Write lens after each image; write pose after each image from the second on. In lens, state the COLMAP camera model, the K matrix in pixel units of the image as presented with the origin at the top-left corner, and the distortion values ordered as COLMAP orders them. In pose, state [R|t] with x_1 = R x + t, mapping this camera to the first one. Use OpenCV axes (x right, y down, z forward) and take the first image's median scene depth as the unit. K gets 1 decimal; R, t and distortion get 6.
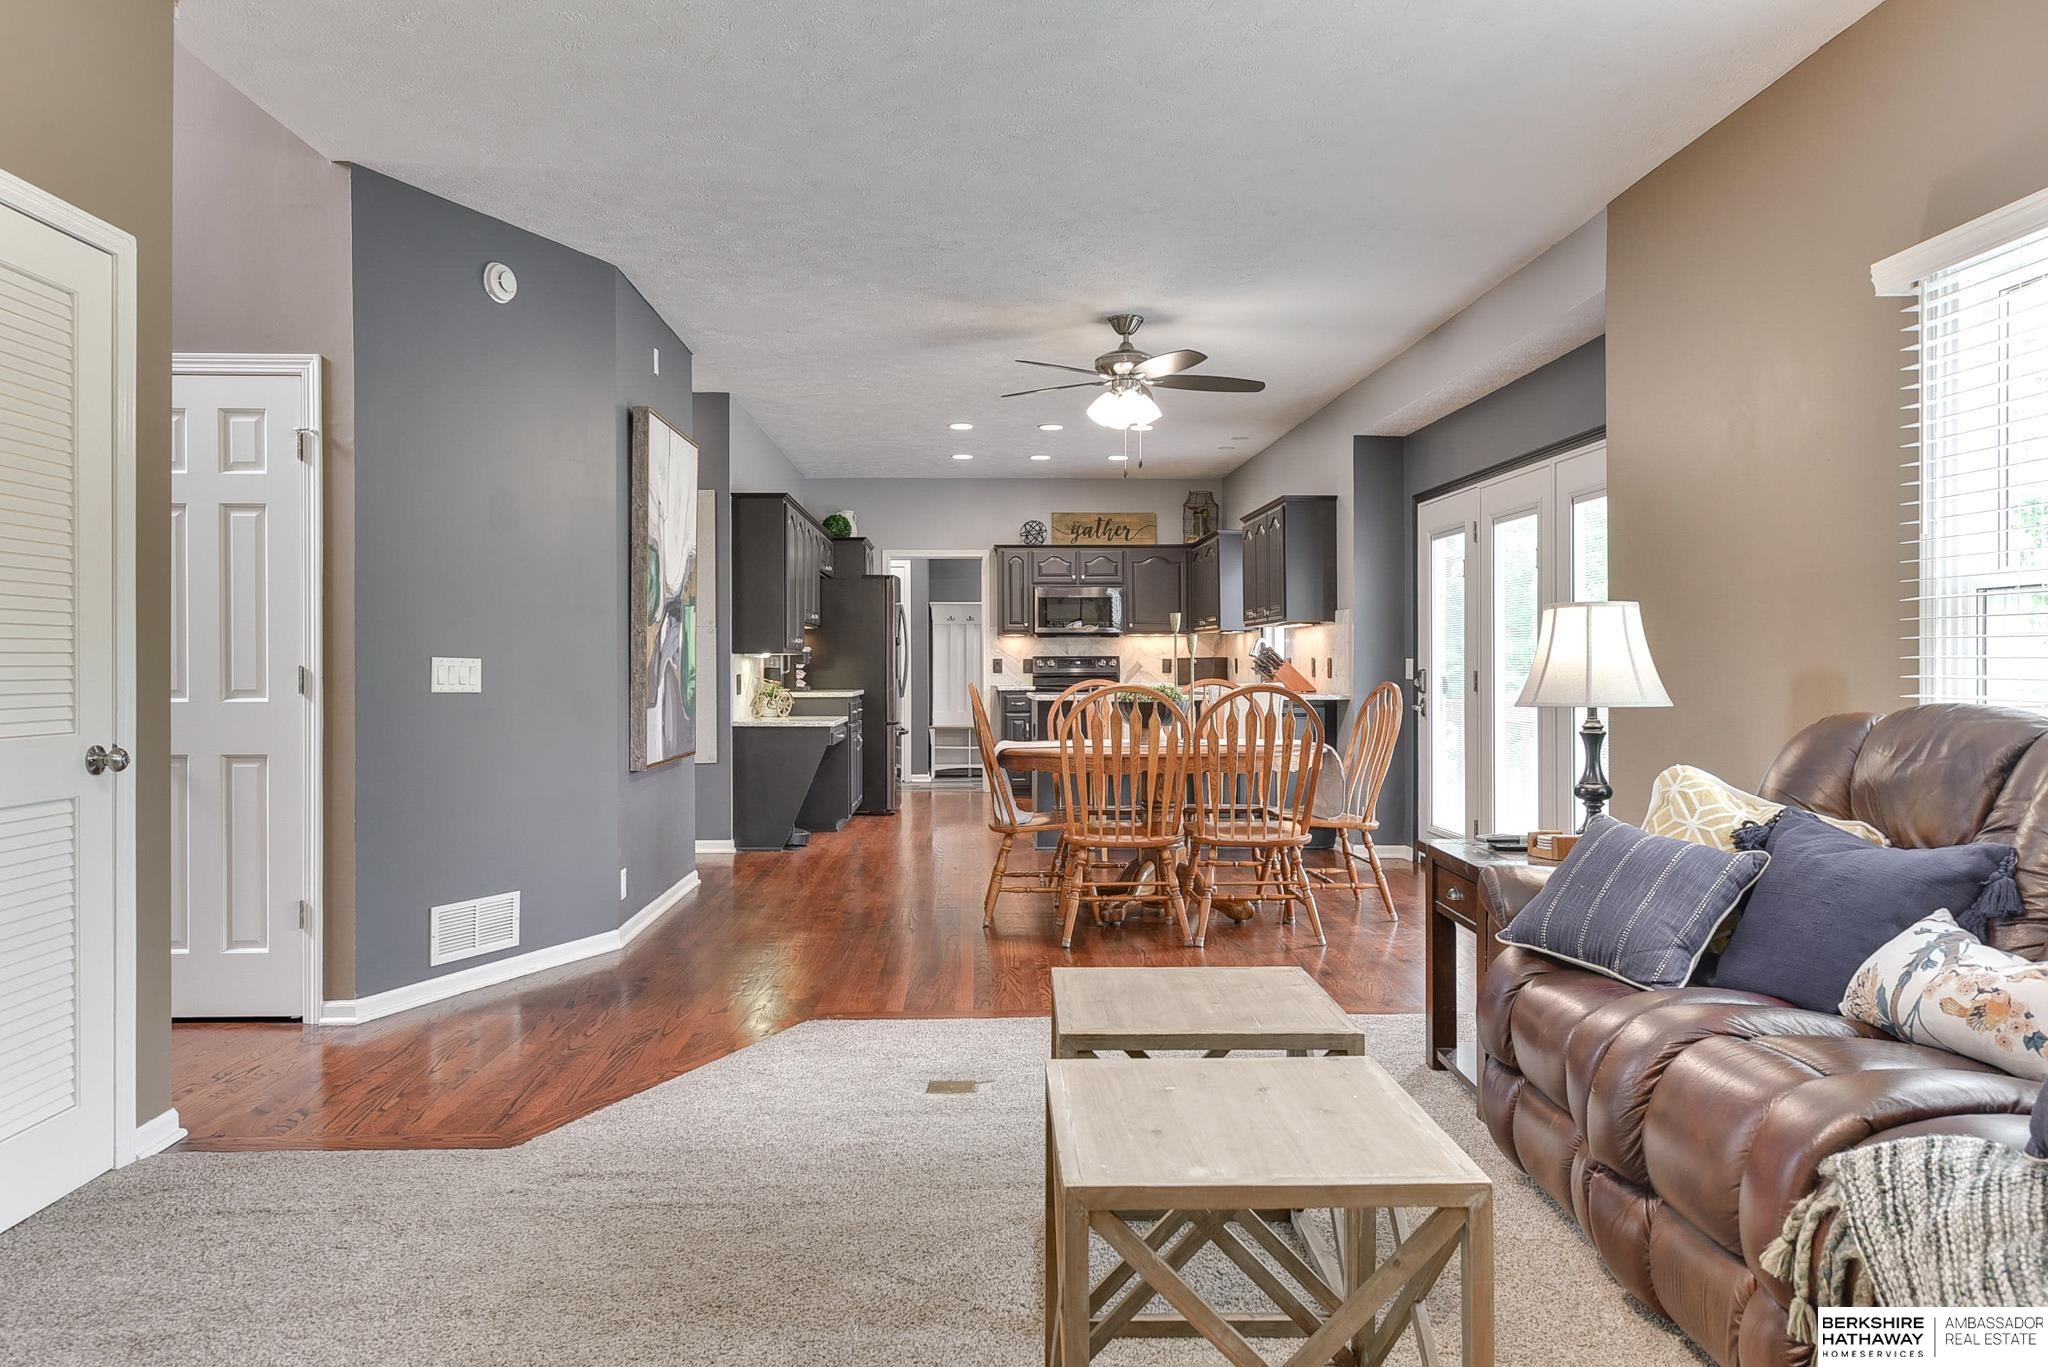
lens RADIAL K [[1333.3, 0, 1019.5], [0, 1333.3, 674.2], [0, 0, 1]] dist [0.005106, -0.001056]
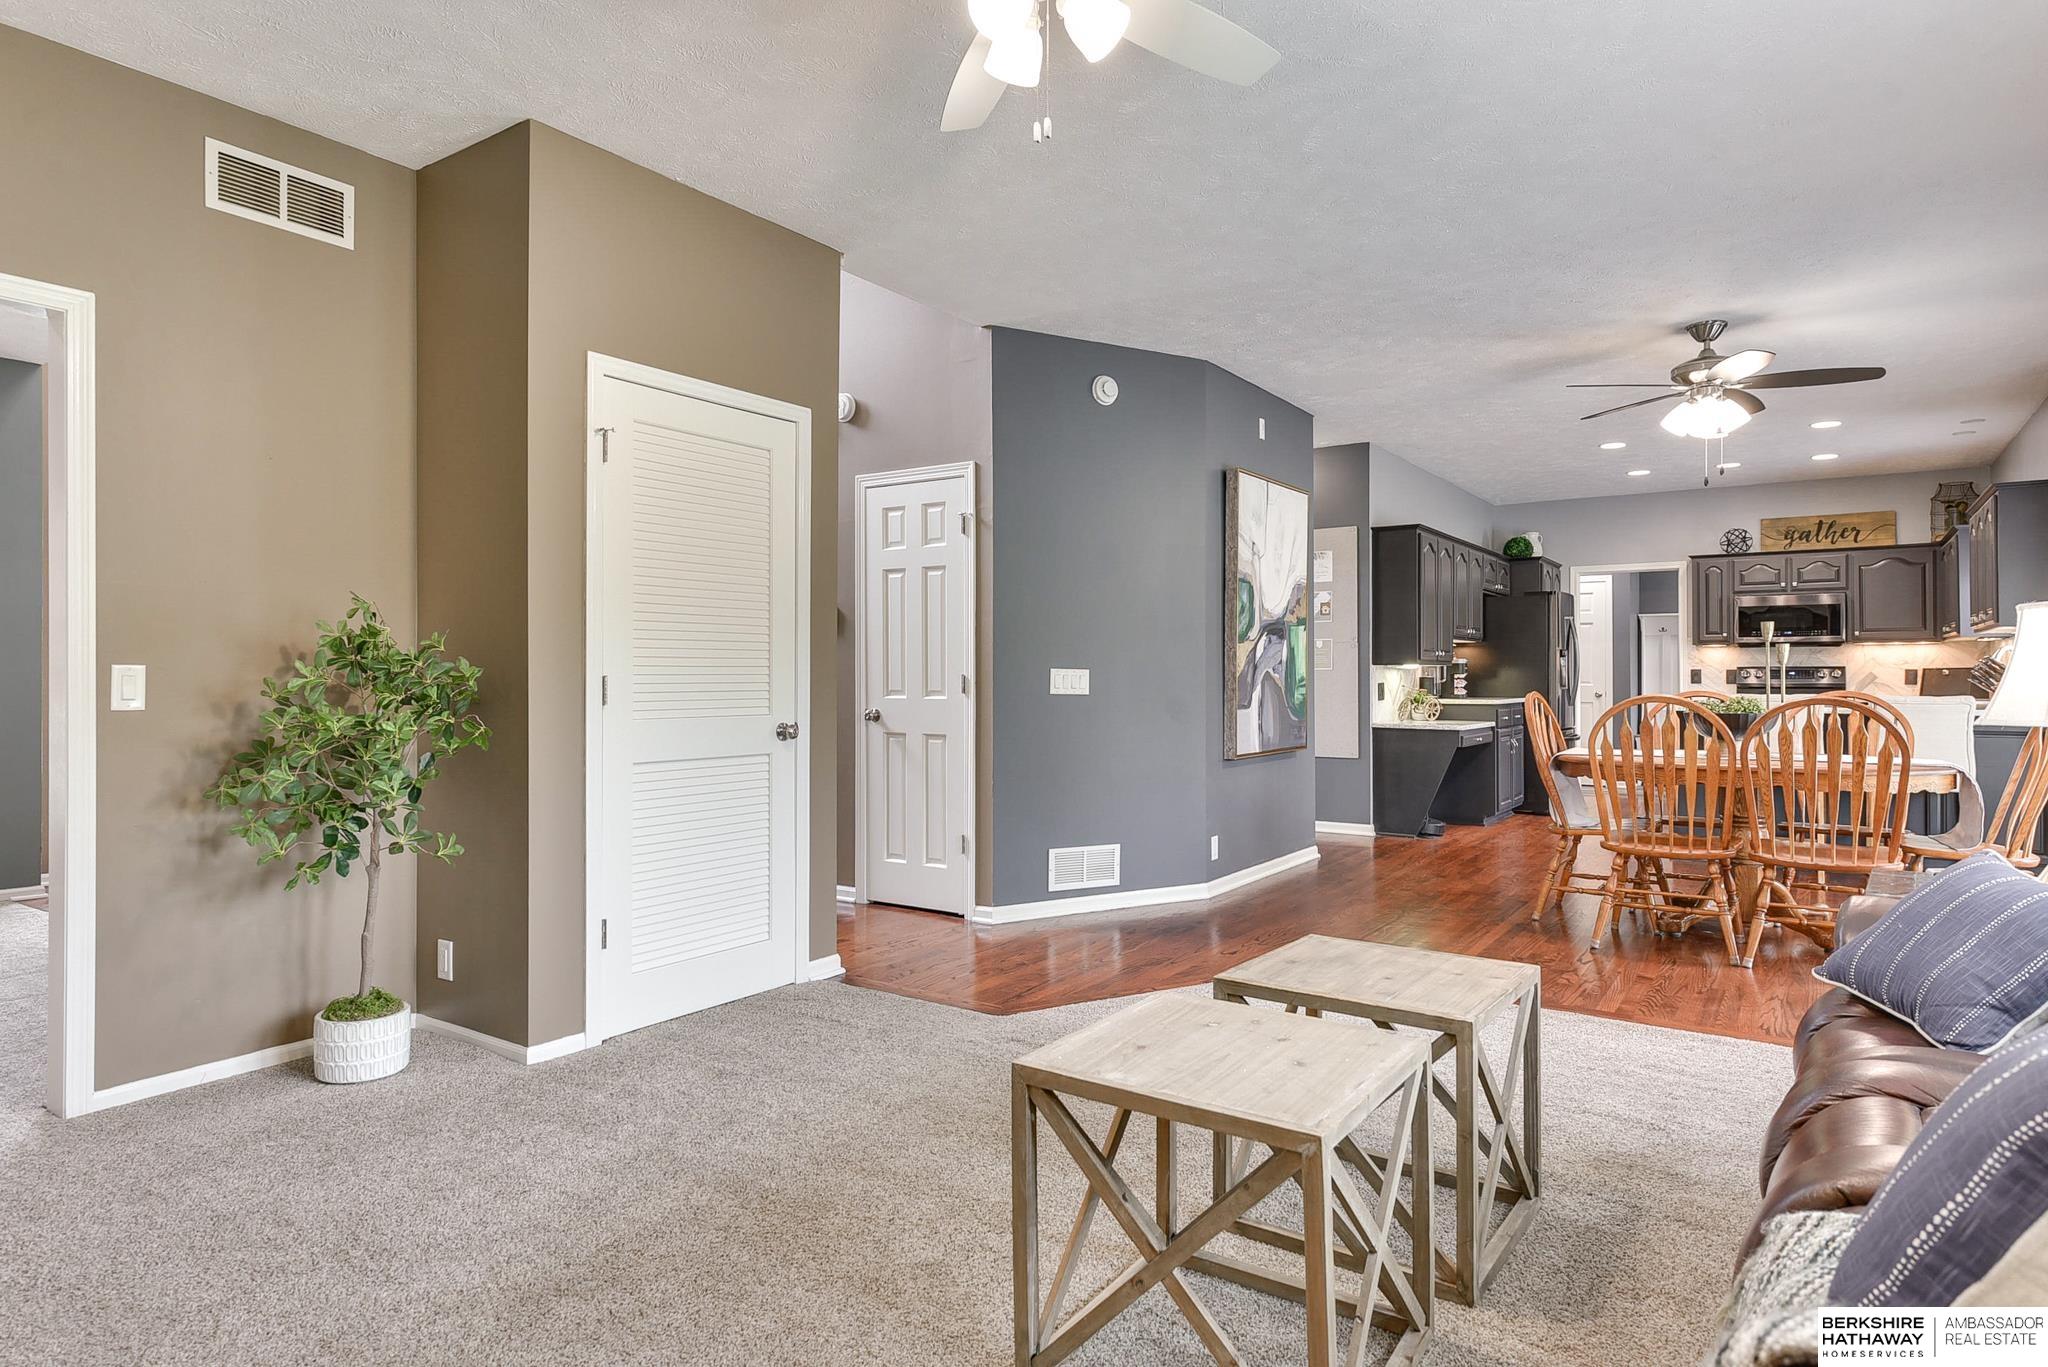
lens RADIAL K [[1142.5, 0, 1024.2], [0, 1142.5, 679.6], [0, 0, 1]] dist [0.005616, -0.002305]
pose [[0.807965, 0.004556, -0.589213, 0.187852], [-0.006198, 0.999981, -0.000766, -0.000258], [0.589198, 0.004271, 0.807977, 0.019405]]
